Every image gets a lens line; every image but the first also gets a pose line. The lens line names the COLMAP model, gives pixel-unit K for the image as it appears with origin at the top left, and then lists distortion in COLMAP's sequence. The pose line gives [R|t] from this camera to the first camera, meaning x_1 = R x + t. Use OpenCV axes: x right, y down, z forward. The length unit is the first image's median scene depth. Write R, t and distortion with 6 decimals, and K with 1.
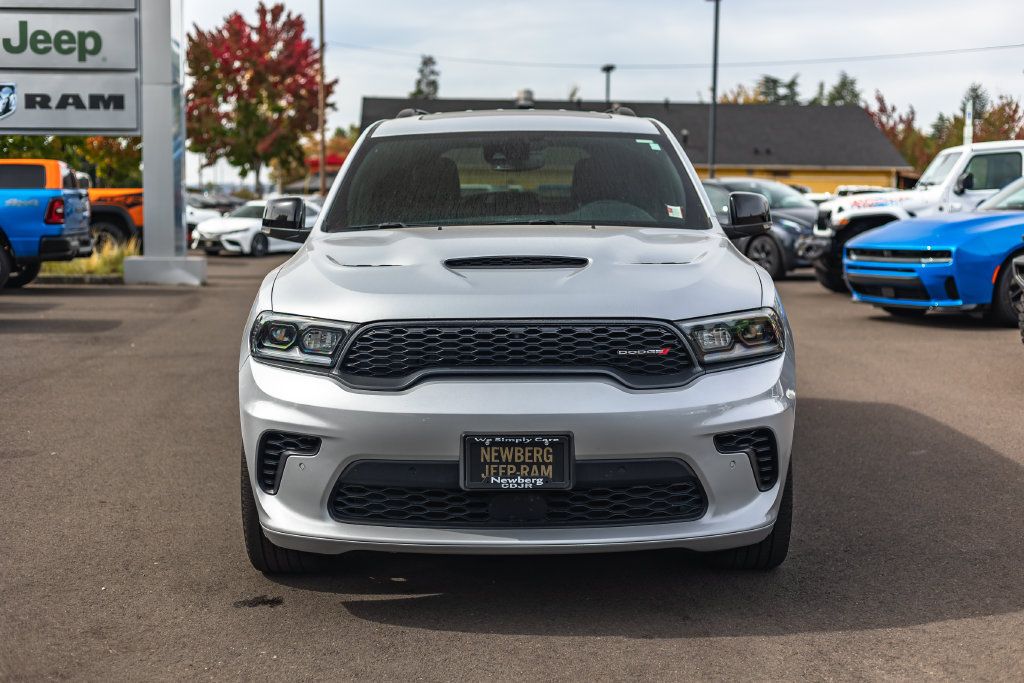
lens RADIAL K [[1469.2, 0, 512.0], [0, 1469.2, 341.5], [0, 0, 1]] dist [0.018409, -0.024067]
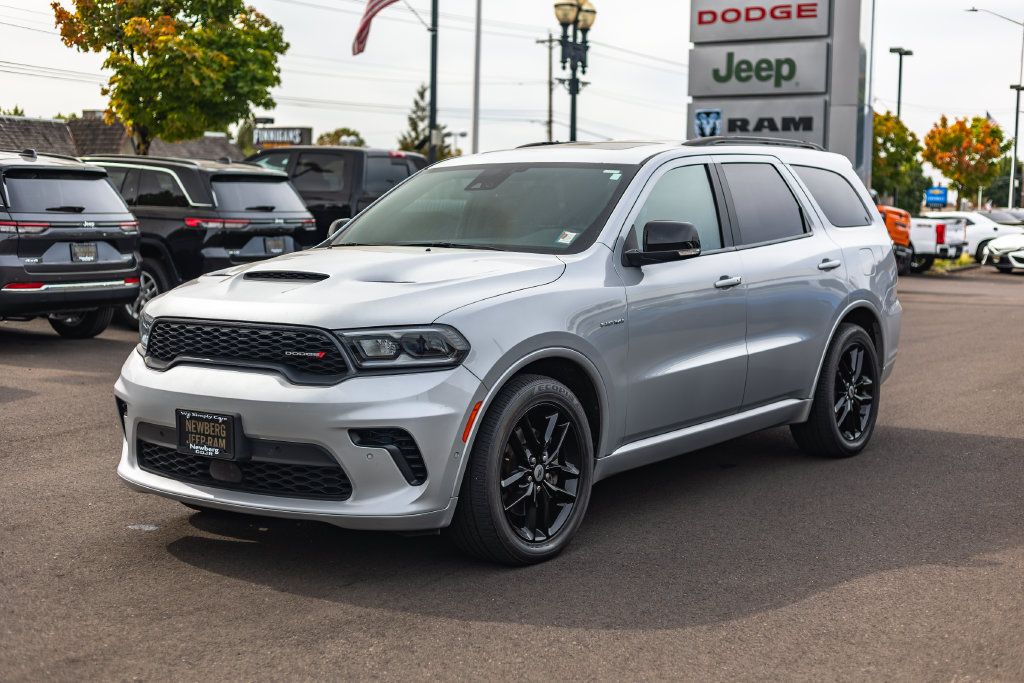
lens RADIAL K [[1465.3, 0, 512.0], [0, 1465.3, 341.5], [0, 0, 1]] dist [0.000135, 0.061448]
pose [[0.806332, 0.059281, -0.588485, 0.904414], [-0.064306, 0.997853, 0.012408, -0.028035], [0.587957, 0.027839, 0.808413, 0.131200]]
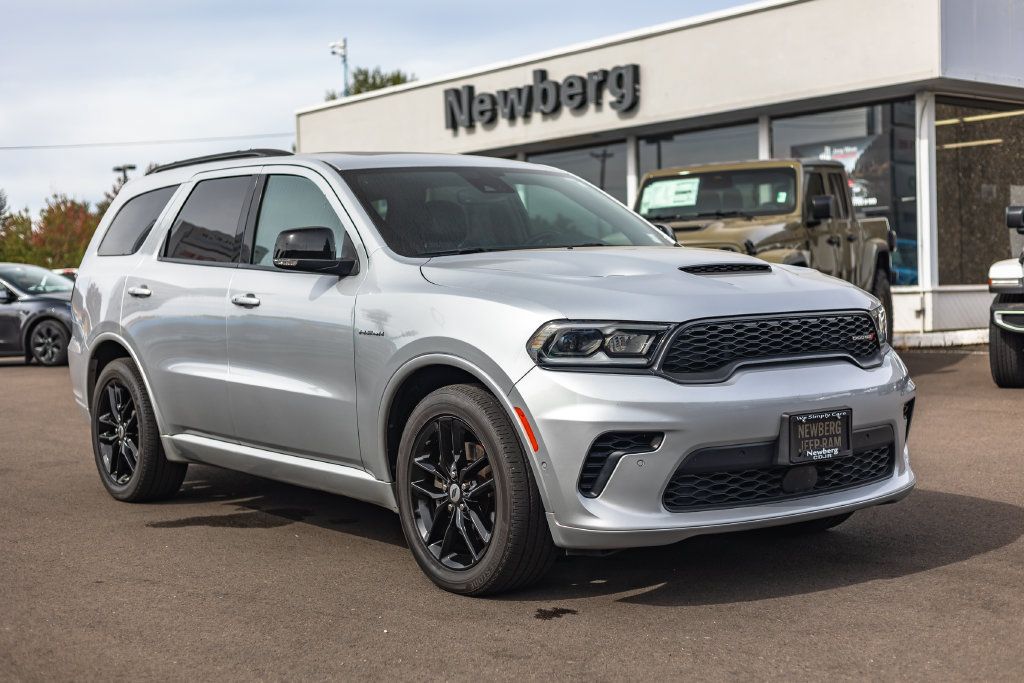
lens RADIAL K [[1469.2, 0, 512.0], [0, 1469.2, 341.5], [0, 0, 1]] dist [0.018409, -0.024067]
pose [[0.799363, -0.050356, 0.598735, -0.830135], [0.090539, 0.995199, -0.037178, 0.028405], [-0.593988, 0.083927, 0.800084, 0.209895]]
